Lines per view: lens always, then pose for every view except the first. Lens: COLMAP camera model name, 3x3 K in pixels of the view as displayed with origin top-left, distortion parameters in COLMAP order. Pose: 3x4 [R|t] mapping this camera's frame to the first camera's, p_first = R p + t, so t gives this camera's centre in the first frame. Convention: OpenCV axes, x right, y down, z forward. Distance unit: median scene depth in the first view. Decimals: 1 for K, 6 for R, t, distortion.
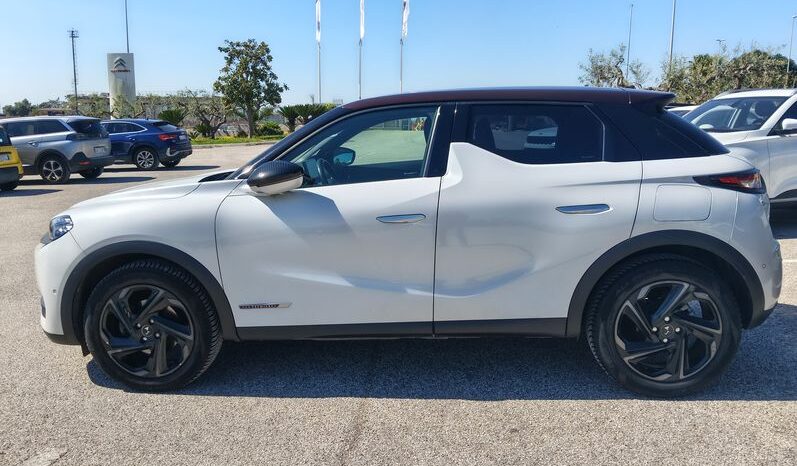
lens RADIAL K [[646.6, 0, 397.3], [0, 646.6, 235.0], [0, 0, 1]] dist [0.068967, -0.154465]
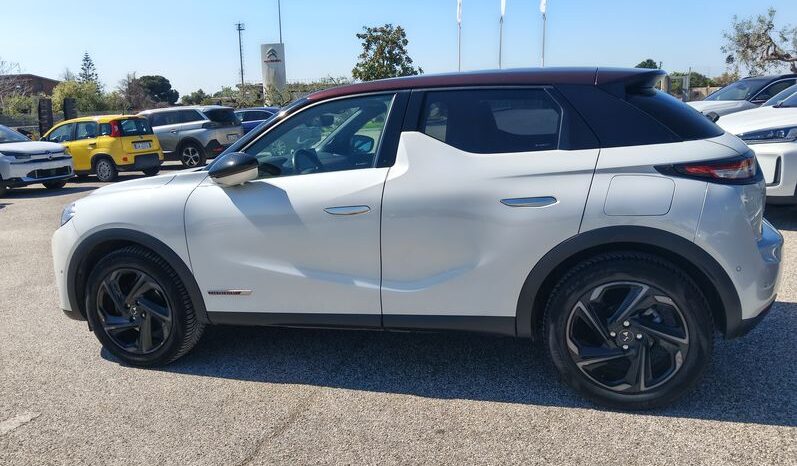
lens RADIAL K [[646.6, 0, 397.5], [0, 646.6, 235.2], [0, 0, 1]] dist [0.068967, -0.154465]
pose [[0.973256, 0.017340, -0.229068, 0.302965], [-0.010718, 0.999489, 0.030121, -0.017216], [0.229473, -0.026860, 0.972944, 0.050766]]
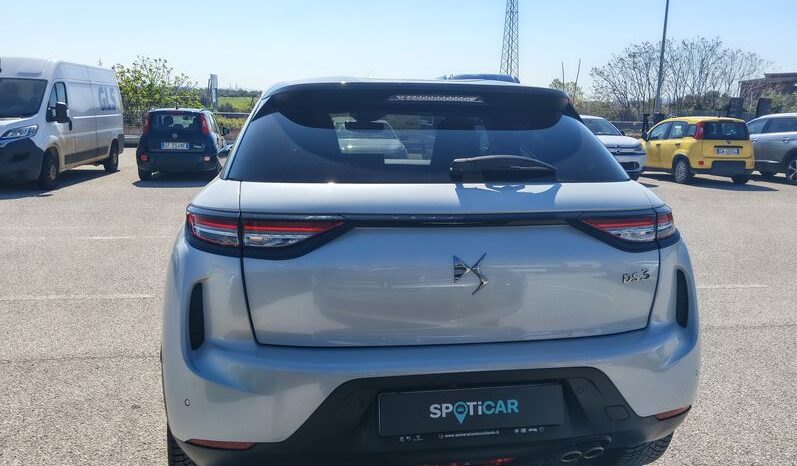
lens RADIAL K [[646.6, 0, 398.4], [0, 646.6, 231.7], [0, 0, 1]] dist [0.068967, -0.154465]
pose [[0.279889, 0.192459, -0.940543, 1.052344], [-0.189357, 0.971521, 0.142448, -0.177568], [0.941173, 0.138228, 0.308362, 0.842062]]
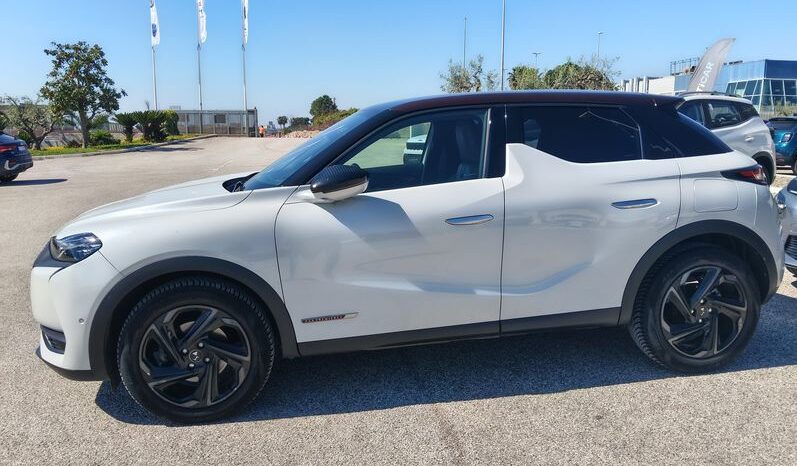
lens RADIAL K [[646.6, 0, 395.1], [0, 646.6, 232.2], [0, 0, 1]] dist [0.068967, -0.154465]
pose [[0.968370, -0.045542, 0.245326, -0.346523], [0.049466, 0.998727, -0.009852, -0.002374], [-0.244565, 0.021676, 0.969391, 0.053886]]
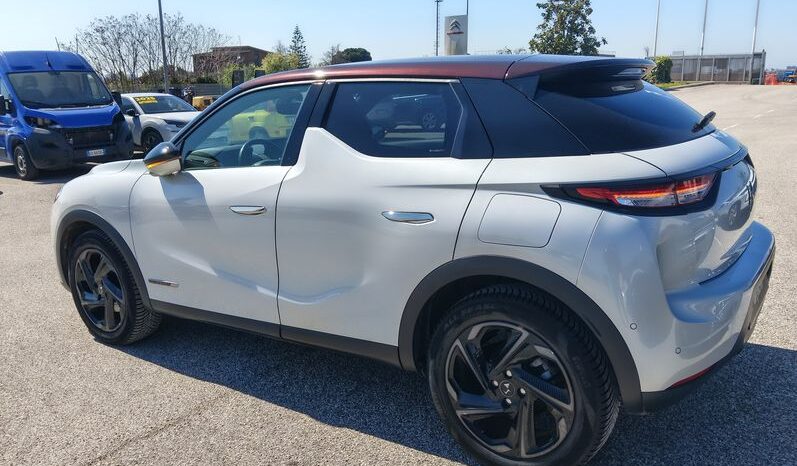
lens RADIAL K [[646.6, 0, 399.6], [0, 646.6, 236.1], [0, 0, 1]] dist [0.068967, -0.154465]
pose [[0.866216, 0.099866, -0.489588, 0.637868], [-0.067138, 0.994201, 0.084011, -0.078778], [0.495139, -0.039901, 0.867897, 0.295771]]
